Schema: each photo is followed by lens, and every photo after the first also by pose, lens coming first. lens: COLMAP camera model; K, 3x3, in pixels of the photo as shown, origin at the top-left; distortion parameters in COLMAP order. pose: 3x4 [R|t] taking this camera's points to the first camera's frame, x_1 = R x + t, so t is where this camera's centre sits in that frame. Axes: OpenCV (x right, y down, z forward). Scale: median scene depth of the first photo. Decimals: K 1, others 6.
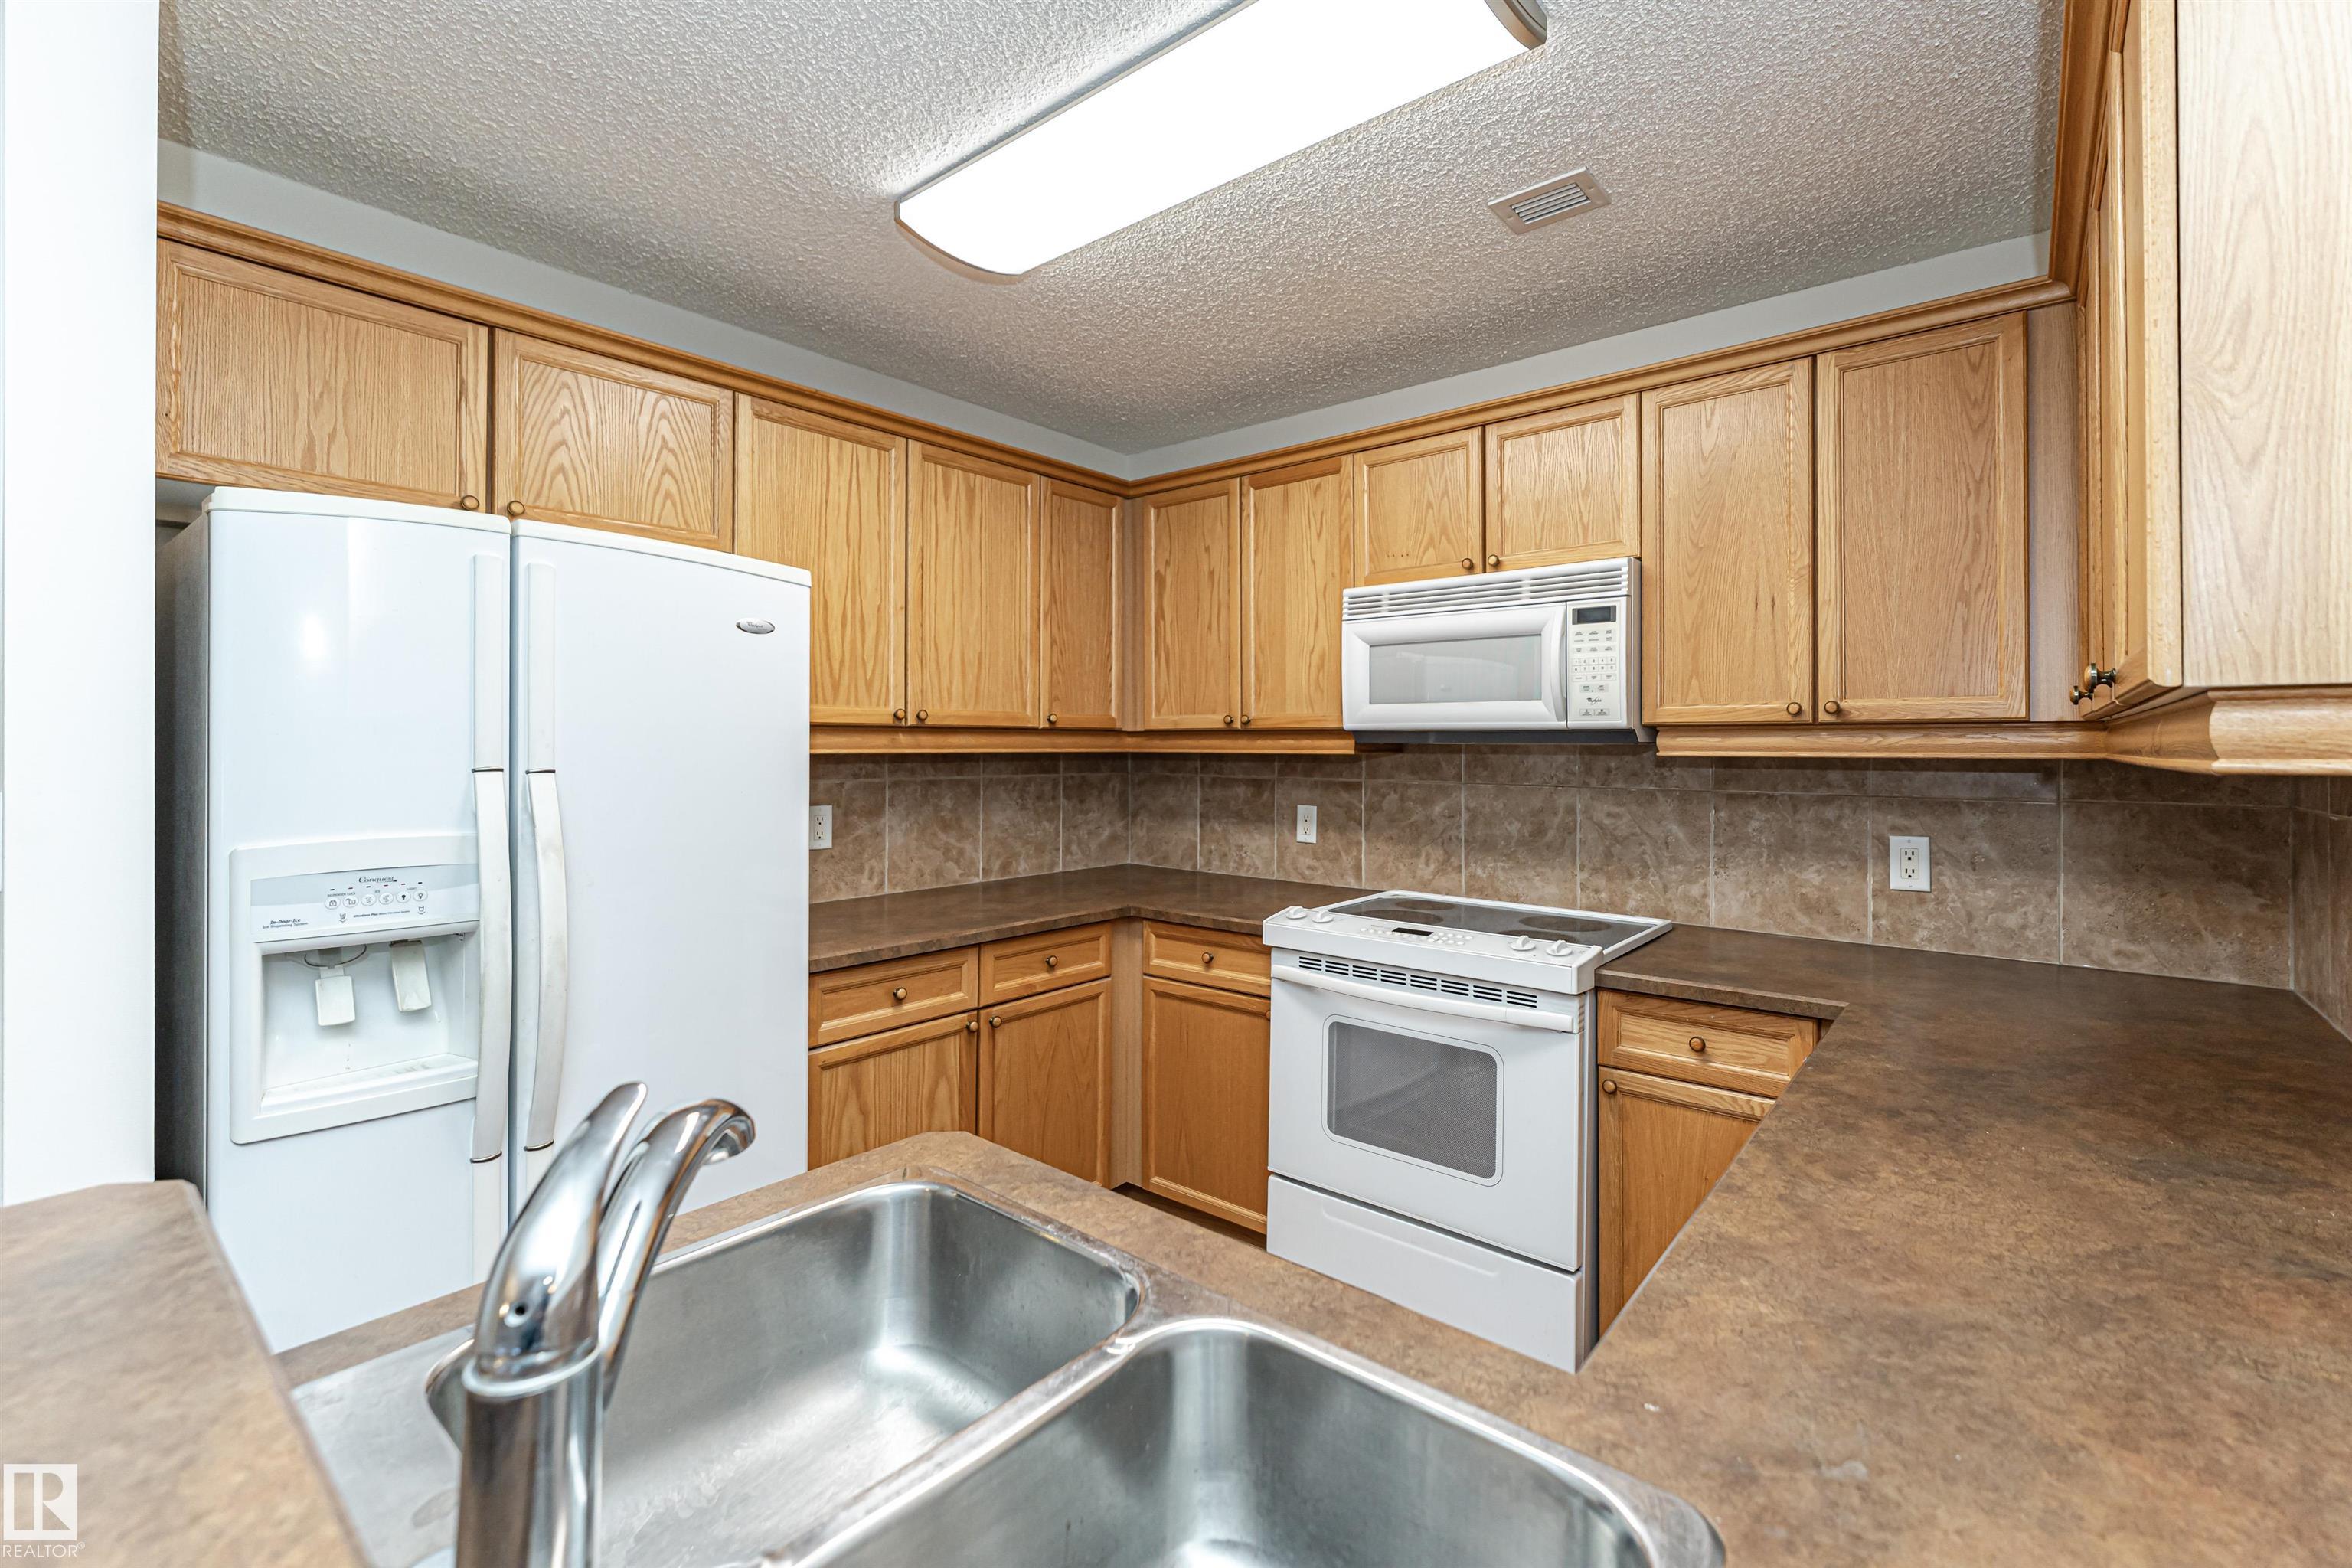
lens RADIAL K [[1033.8, 0, 1266.1], [0, 1033.8, 738.6], [0, 0, 1]] dist [-0.001912, 0.002857]
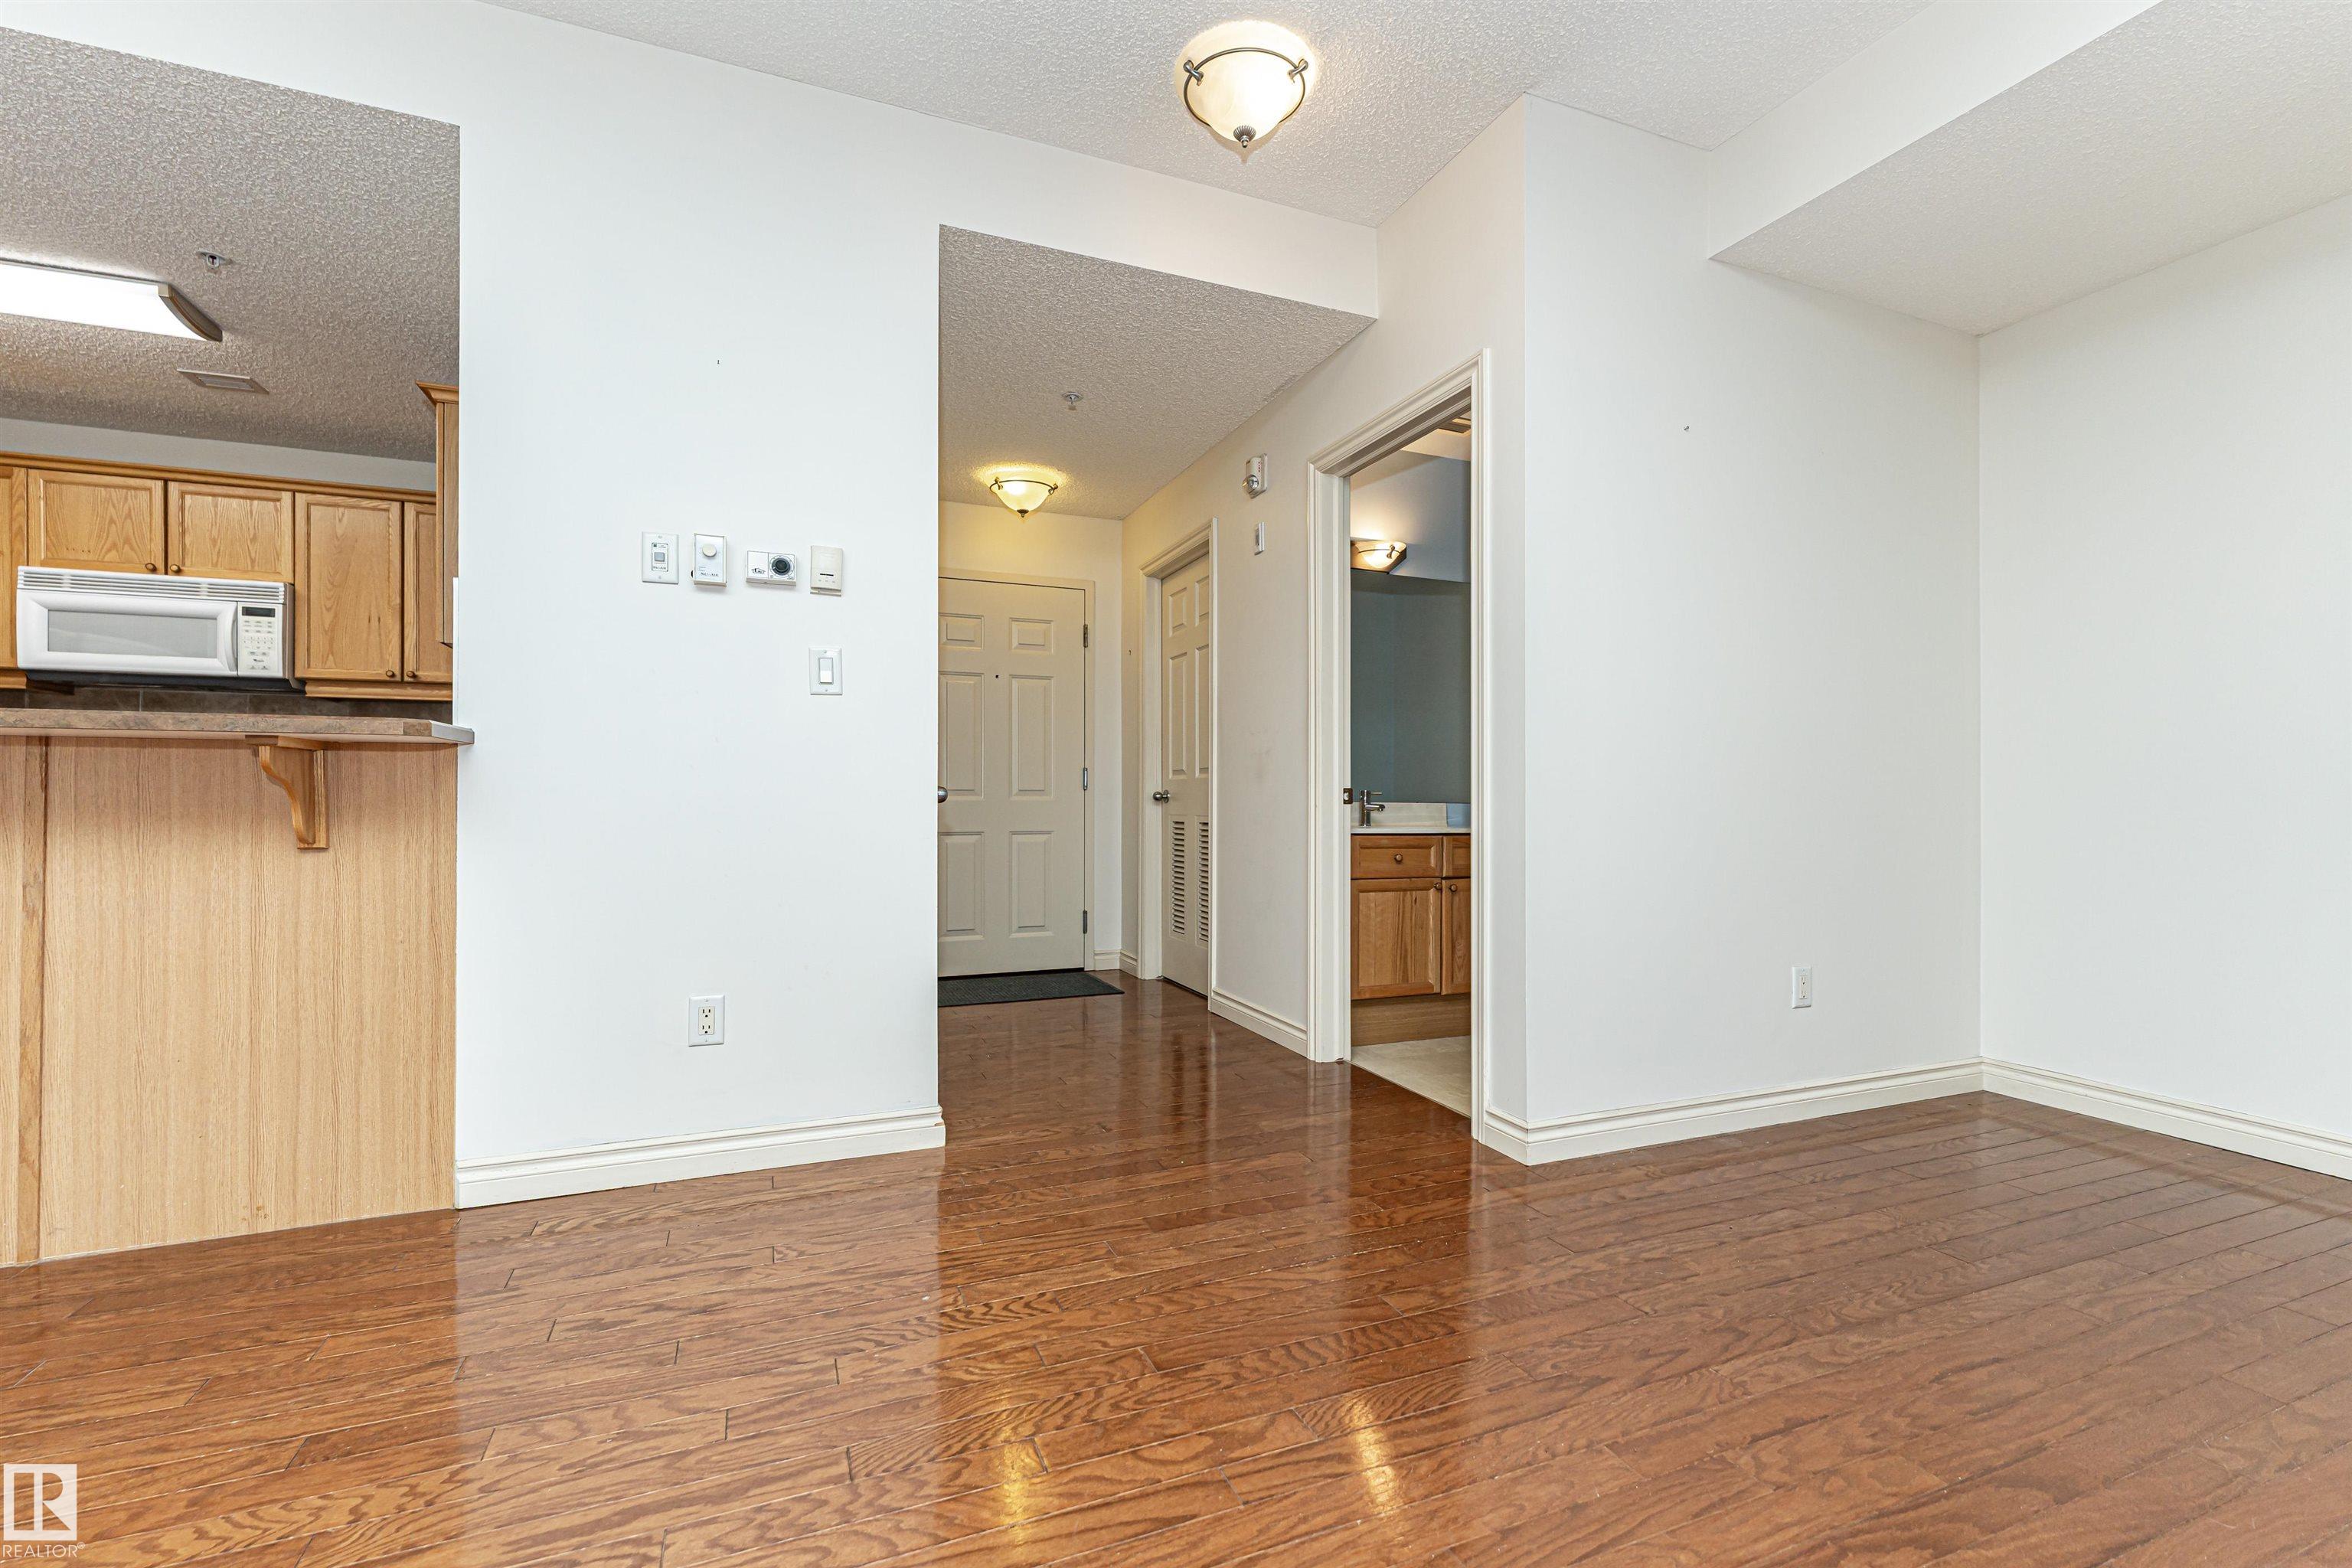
lens RADIAL K [[961.4, 0, 1168.0], [0, 961.4, 797.4], [0, 0, 1]] dist [0.007903, -0.001855]
pose [[0.499587, 0.004731, 0.866251, -0.298649], [0.000343, 0.999984, -0.005660, 0.185015], [-0.866264, 0.003124, 0.499577, -1.039825]]
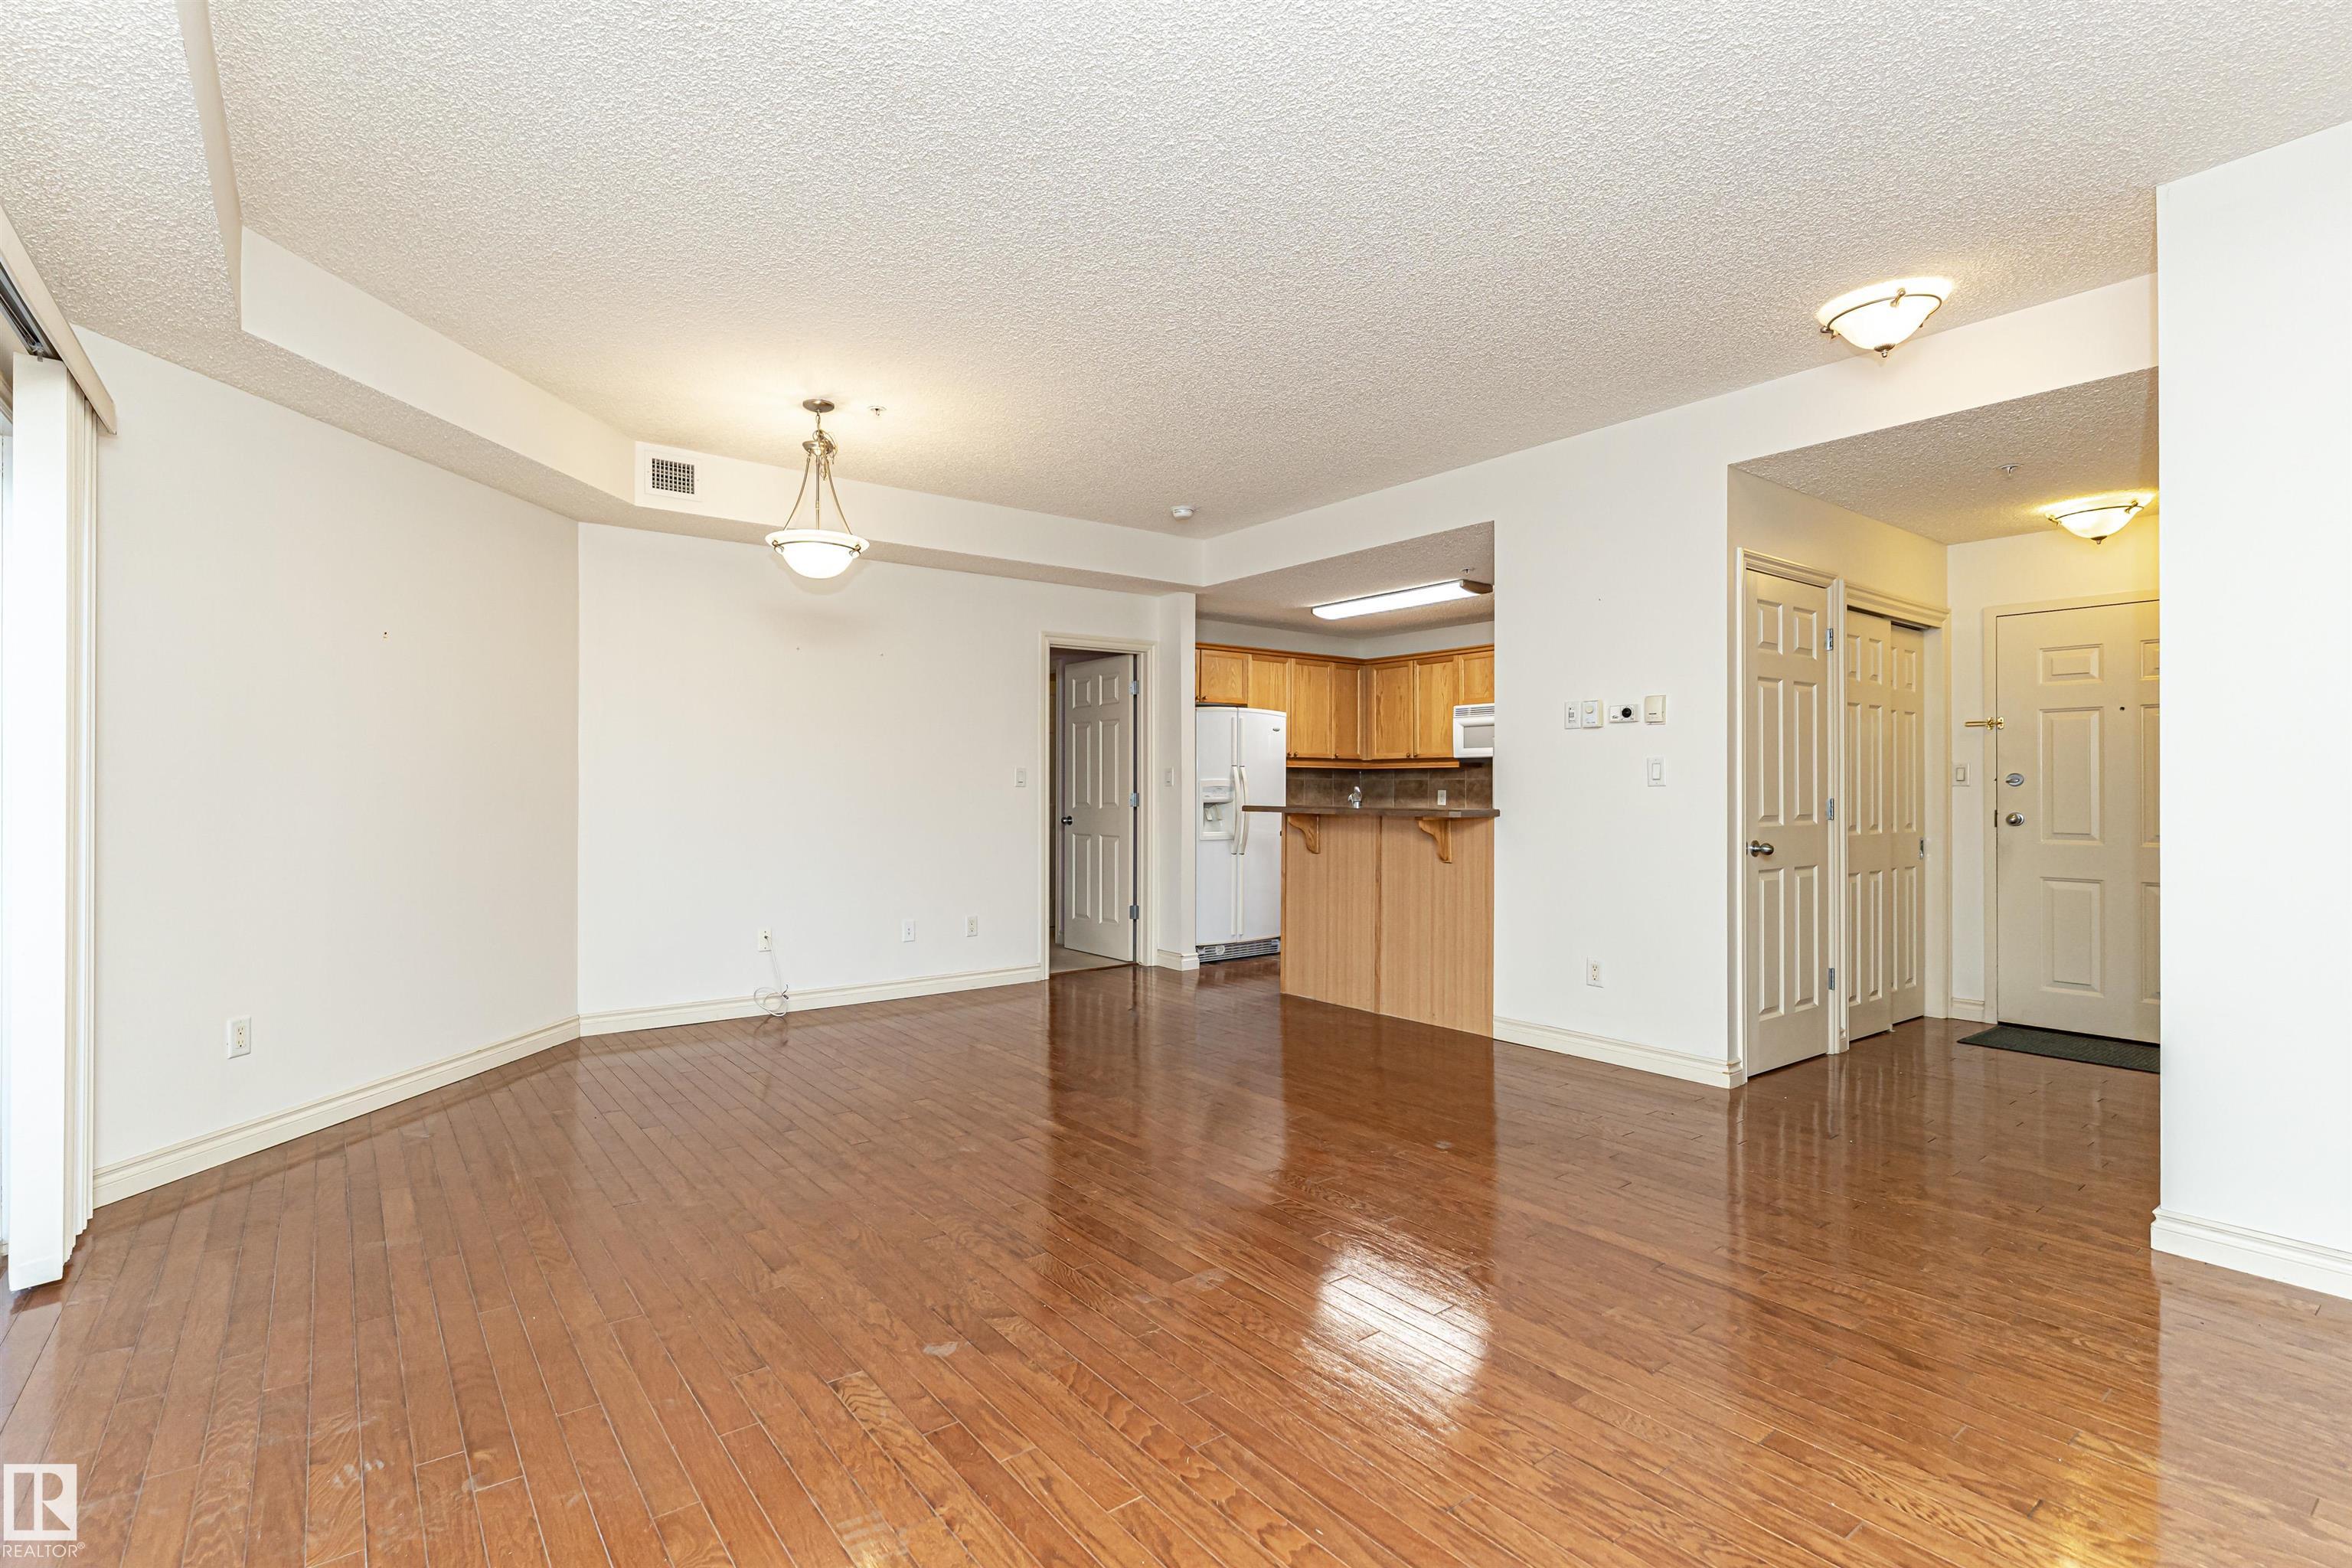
lens RADIAL K [[1099.6, 0, 1071.0], [0, 1099.6, 782.6], [0, 0, 1]] dist [0.001074, 0.000746]
pose [[0.950702, 0.001927, -0.310099, 0.017242], [-0.003299, 0.999987, -0.003900, 0.078386], [0.310087, 0.004731, 0.950696, -2.283135]]
